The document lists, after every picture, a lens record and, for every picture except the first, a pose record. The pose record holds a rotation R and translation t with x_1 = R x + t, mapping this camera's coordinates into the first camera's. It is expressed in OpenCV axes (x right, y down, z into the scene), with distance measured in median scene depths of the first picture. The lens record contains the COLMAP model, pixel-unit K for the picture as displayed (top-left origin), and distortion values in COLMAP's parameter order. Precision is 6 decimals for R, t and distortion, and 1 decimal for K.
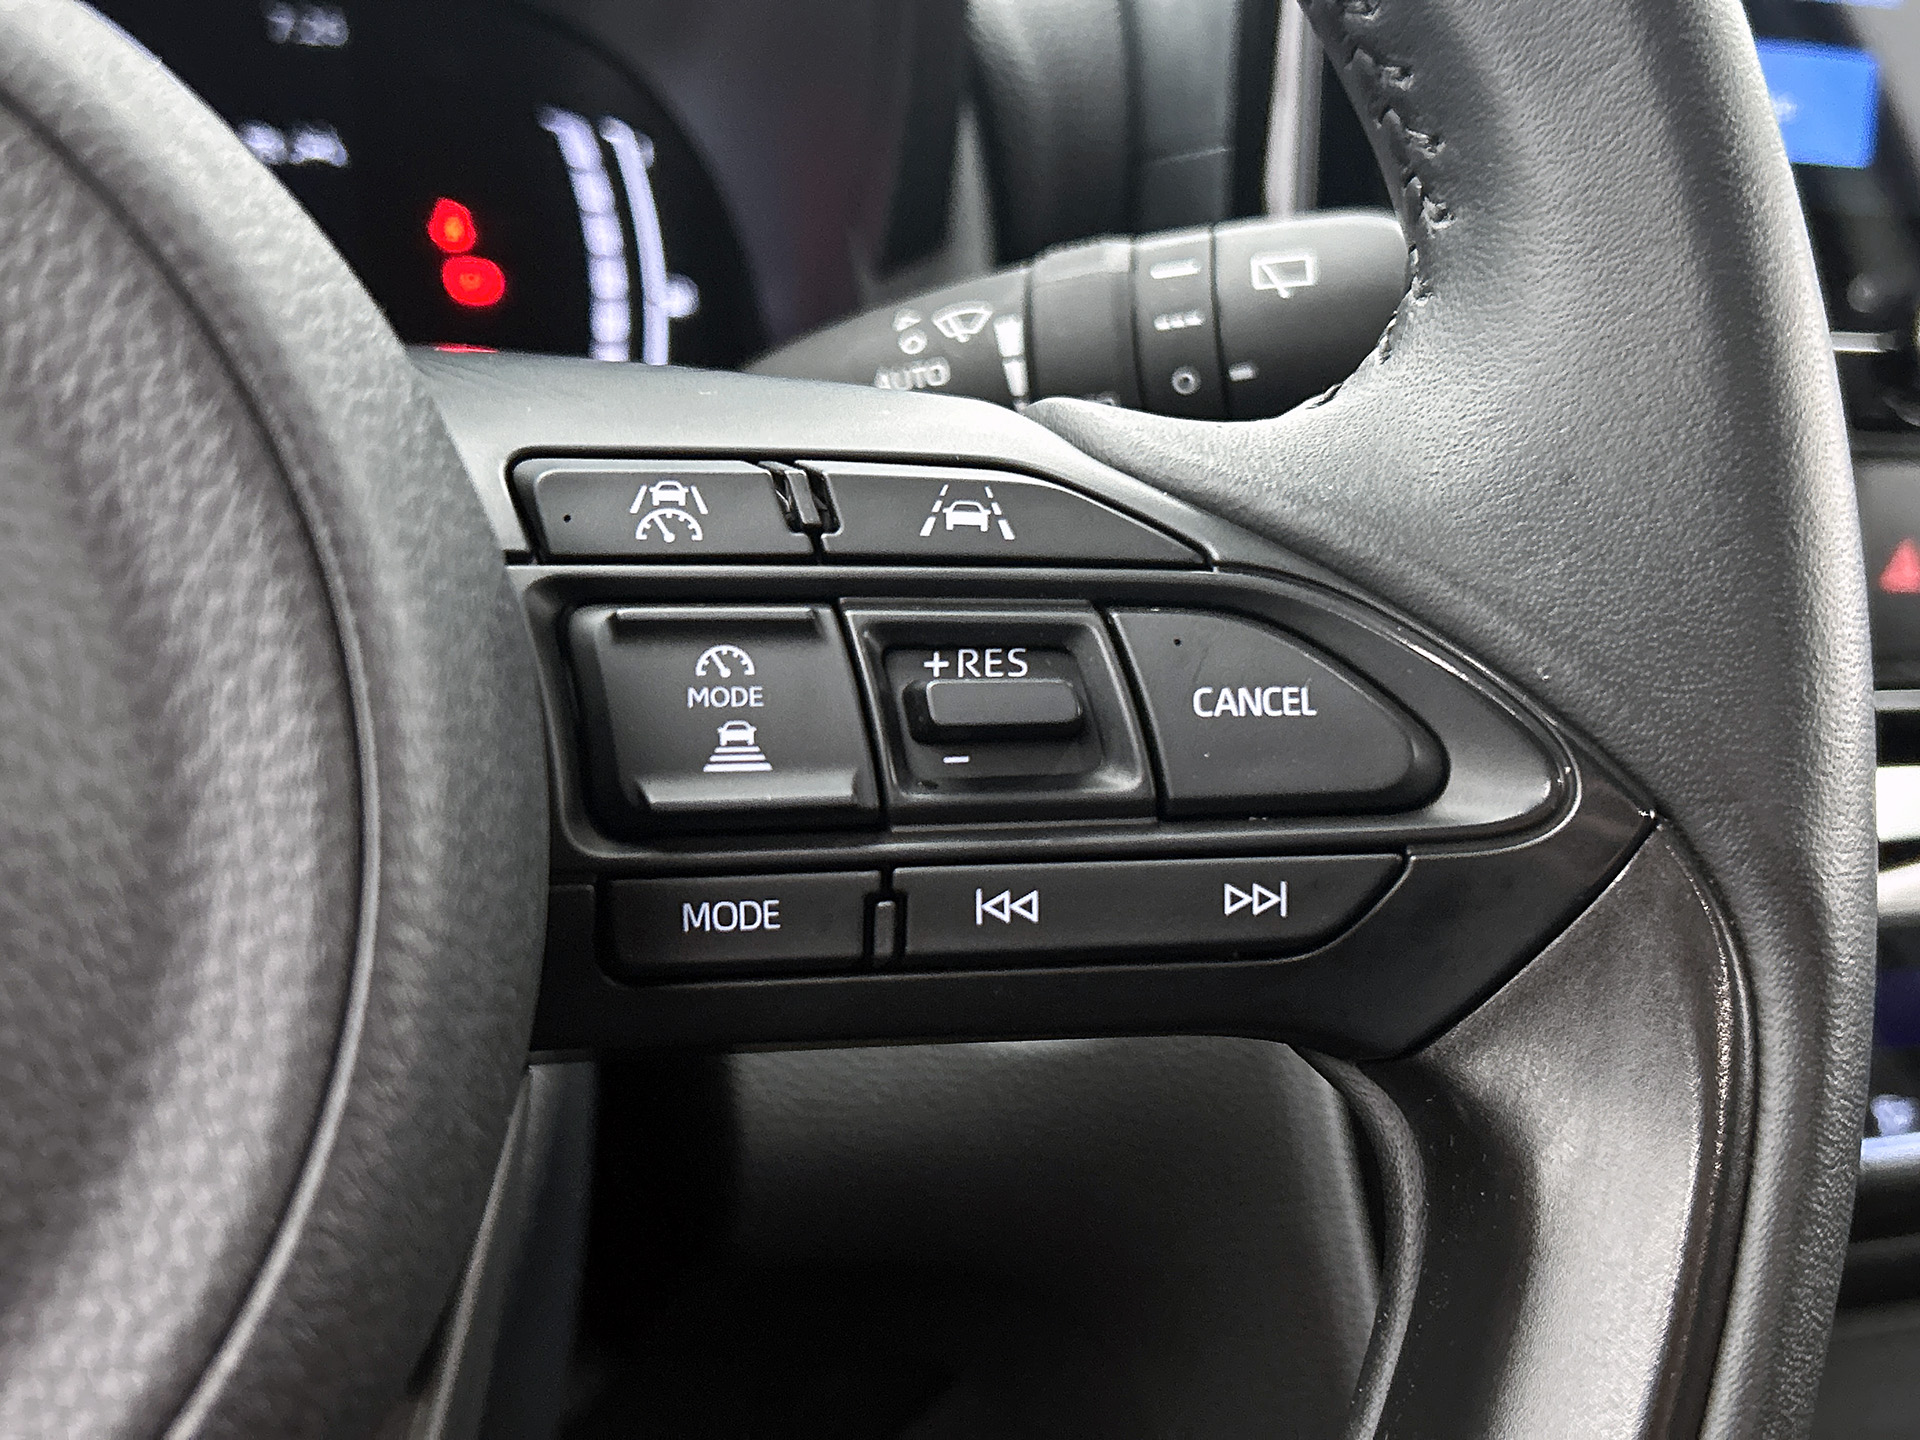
lens RADIAL K [[2093.1, 0, 952.9], [0, 2093.1, 708.5], [0, 0, 1]] dist [0.057159, 0.000000]
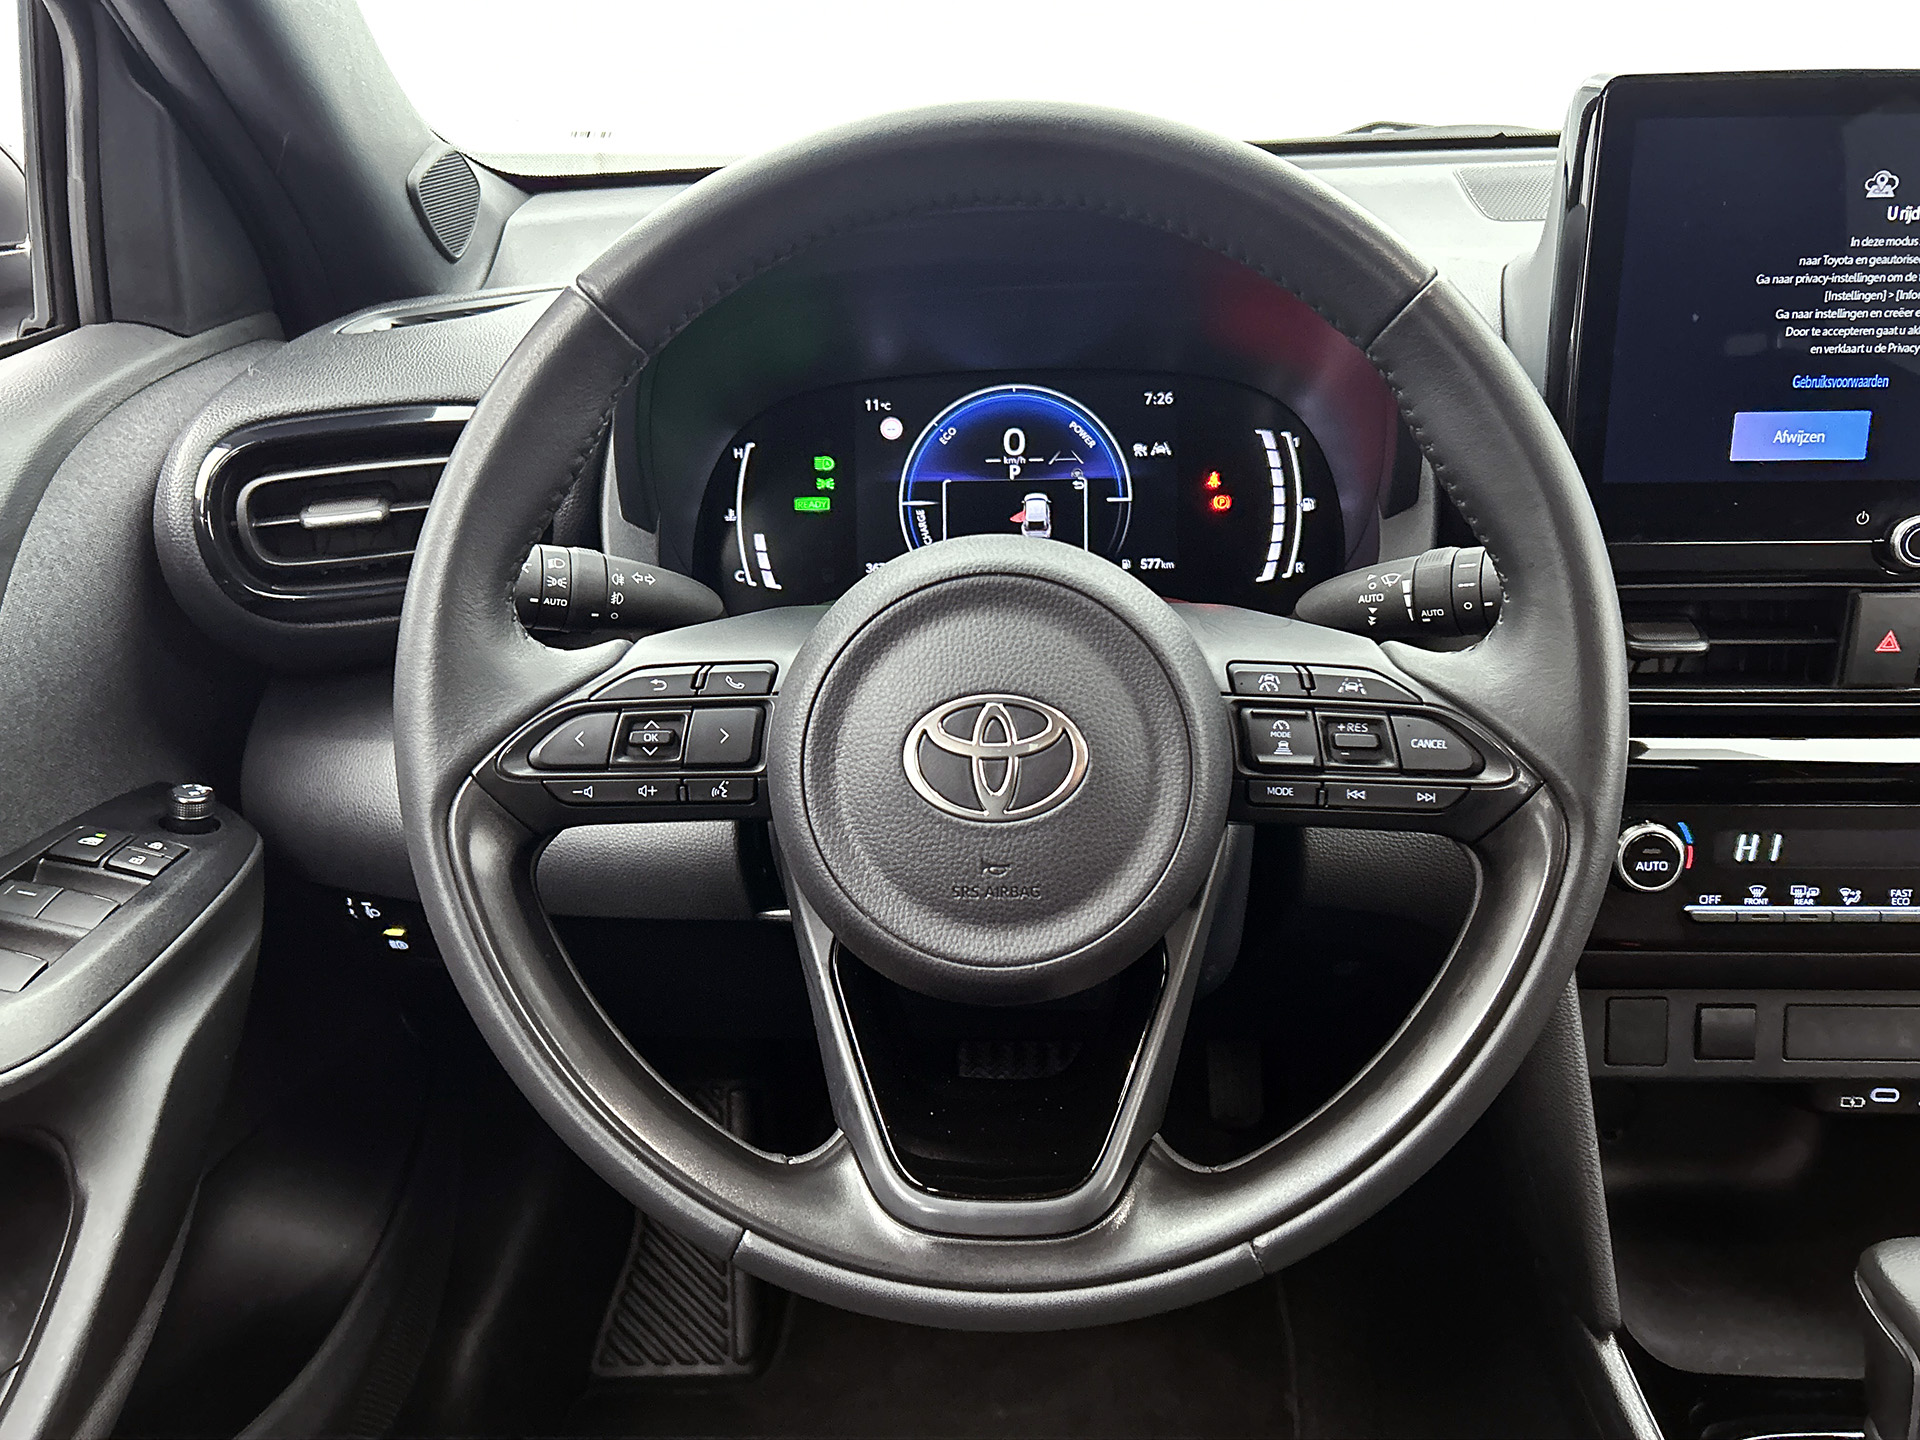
lens RADIAL K [[1538.6, 0, 937.0], [0, 1538.6, 726.4], [0, 0, 1]] dist [0.020774, -0.023179]
pose [[0.921174, 0.059558, -0.384566, 0.381976], [-0.018627, 0.993835, 0.109297, -0.307154], [0.388705, -0.093519, 0.916604, -1.763853]]
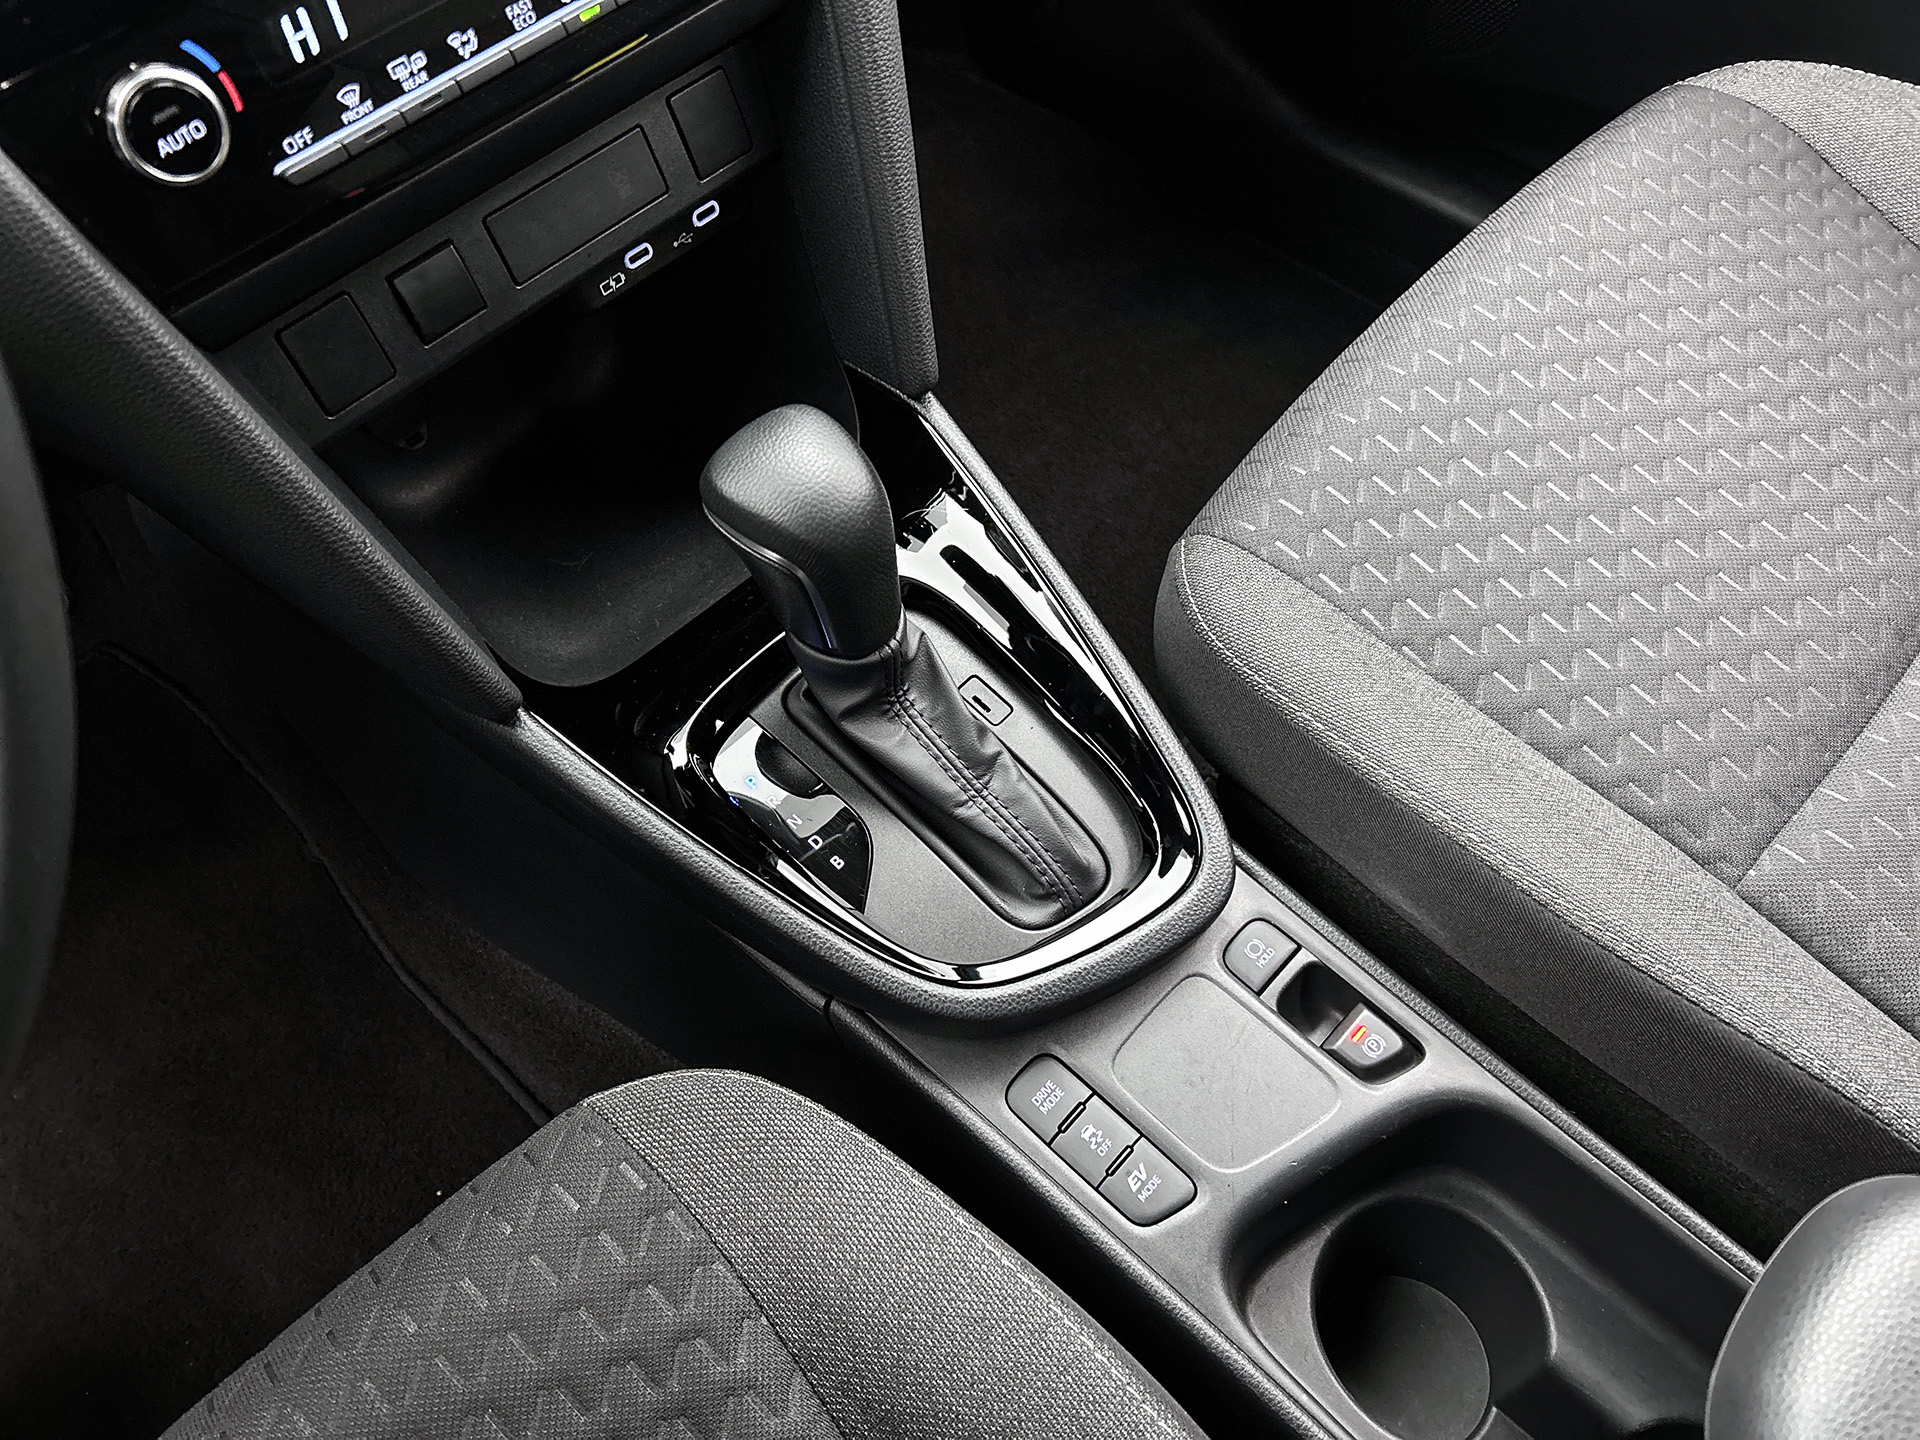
lens RADIAL K [[1448.0, 0, 946.7], [0, 1448.0, 706.1], [0, 0, 1]] dist [0.041901, -0.064560]
pose [[0.881351, -0.443419, 0.163094, 0.791163], [0.239976, 0.717500, 0.653916, -0.148909], [-0.406978, -0.537191, 0.738779, -0.354424]]
